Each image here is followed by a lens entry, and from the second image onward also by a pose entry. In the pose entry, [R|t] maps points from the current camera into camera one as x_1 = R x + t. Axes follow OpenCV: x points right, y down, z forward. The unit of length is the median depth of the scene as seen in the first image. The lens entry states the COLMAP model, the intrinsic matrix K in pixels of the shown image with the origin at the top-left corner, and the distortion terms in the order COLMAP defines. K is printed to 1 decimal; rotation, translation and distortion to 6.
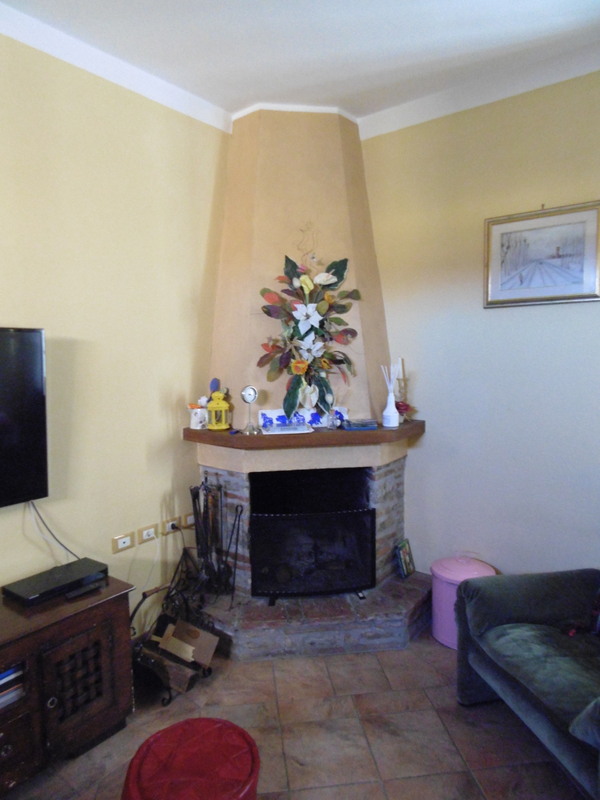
lens RADIAL K [[524.8, 0, 299.9], [0, 524.8, 401.0], [0, 0, 1]] dist [0.007264, -0.010522]
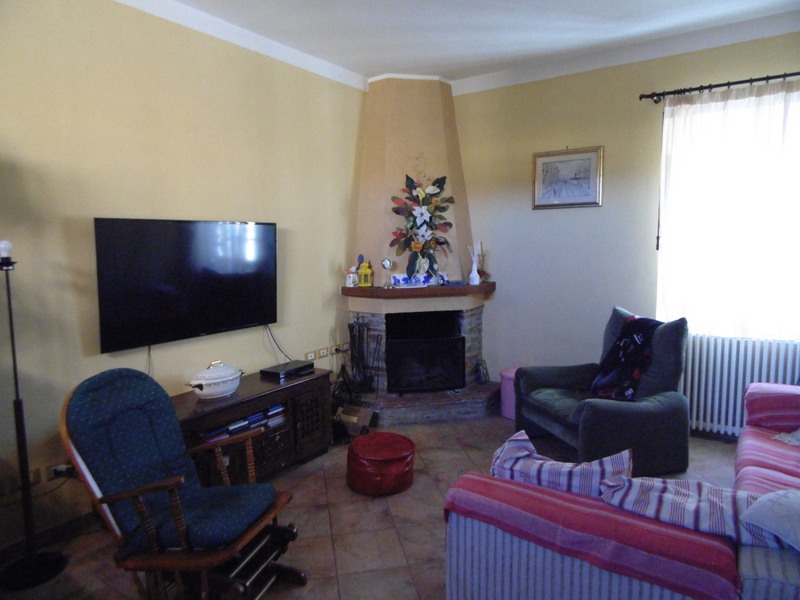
lens RADIAL K [[524.8, 0, 398.8], [0, 524.8, 299.2], [0, 0, 1]] dist [0.007264, -0.010522]
pose [[0.998278, -0.007783, 0.058150, -0.146485], [0.006650, 0.999785, 0.019655, 0.060679], [-0.058290, -0.019235, 0.998114, -0.562620]]
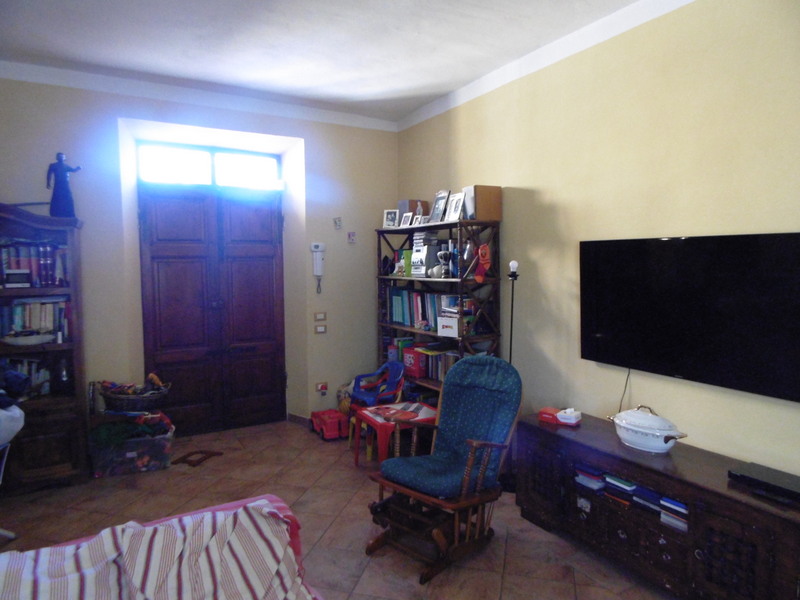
lens RADIAL K [[524.8, 0, 399.1], [0, 524.8, 296.9], [0, 0, 1]] dist [0.007264, -0.010522]
pose [[-0.365607, 0.085471, -0.926837, 0.544452], [-0.083885, 0.988697, 0.124266, -0.063607], [0.926982, 0.123180, -0.354304, 0.467040]]
